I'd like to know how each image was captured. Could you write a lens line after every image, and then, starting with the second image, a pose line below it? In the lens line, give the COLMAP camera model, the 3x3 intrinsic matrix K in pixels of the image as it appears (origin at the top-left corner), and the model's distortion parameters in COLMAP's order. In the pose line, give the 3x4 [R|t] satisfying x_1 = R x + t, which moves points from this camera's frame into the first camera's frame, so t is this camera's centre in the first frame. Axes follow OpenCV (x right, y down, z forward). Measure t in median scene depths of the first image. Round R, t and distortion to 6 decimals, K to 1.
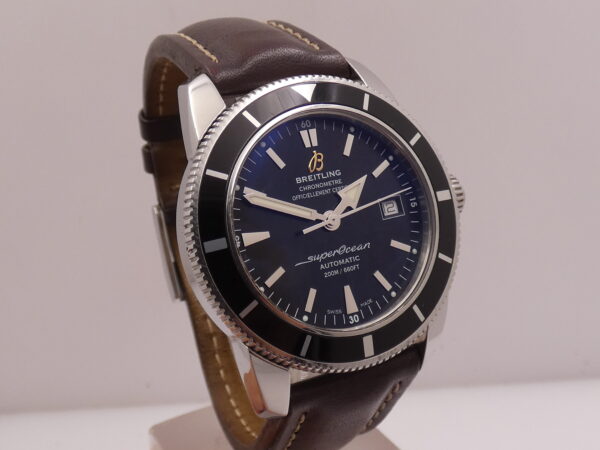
lens RADIAL K [[742.1, 0, 300.0], [0, 742.1, 225.0], [0, 0, 1]] dist [0.028479, 0.026986]
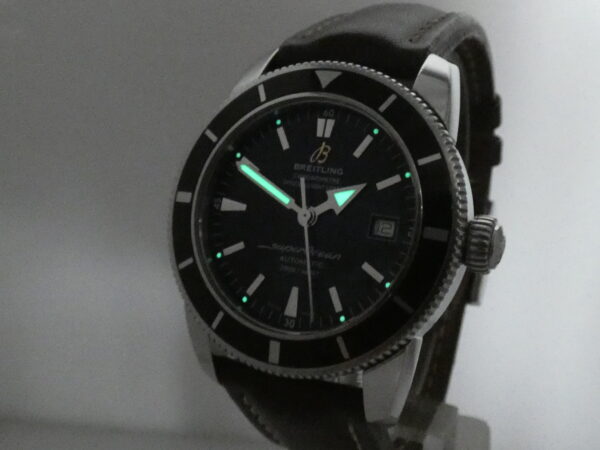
lens RADIAL K [[742.1, 0, 300.0], [0, 742.1, 225.0], [0, 0, 1]] dist [0.028479, 0.026986]
pose [[0.624011, 0.300382, -0.721374, 0.713055], [-0.299302, 0.944639, 0.134445, -0.118637], [0.721823, 0.132014, 0.679370, 0.356730]]
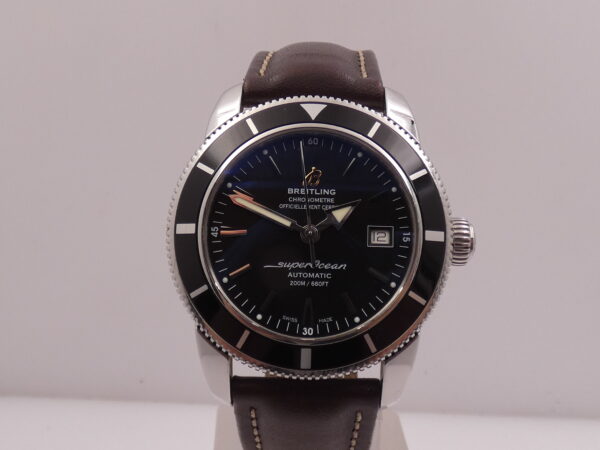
lens RADIAL K [[742.1, 0, 300.0], [0, 742.1, 225.0], [0, 0, 1]] dist [0.028479, 0.026986]
pose [[0.883059, 0.201318, -0.423885, 0.468602], [-0.222145, 0.975014, 0.000284, -0.015681], [0.413351, 0.093913, 0.905716, 0.044850]]
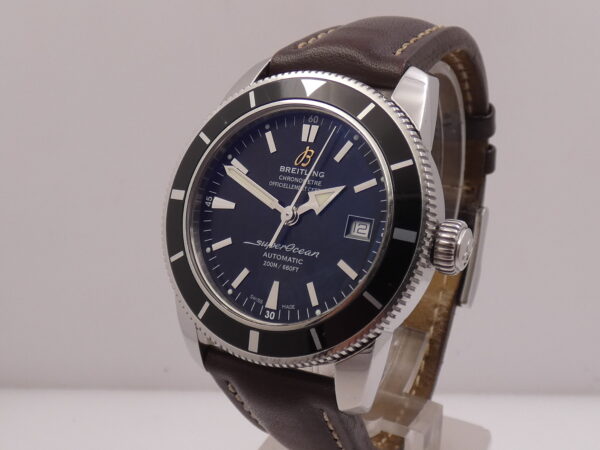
lens RADIAL K [[742.1, 0, 300.0], [0, 742.1, 225.0], [0, 0, 1]] dist [0.028479, 0.026986]
pose [[0.582291, 0.313713, -0.750014, 0.801748], [-0.320302, 0.936457, 0.143024, -0.141361], [0.747224, 0.156949, 0.645773, 0.364565]]
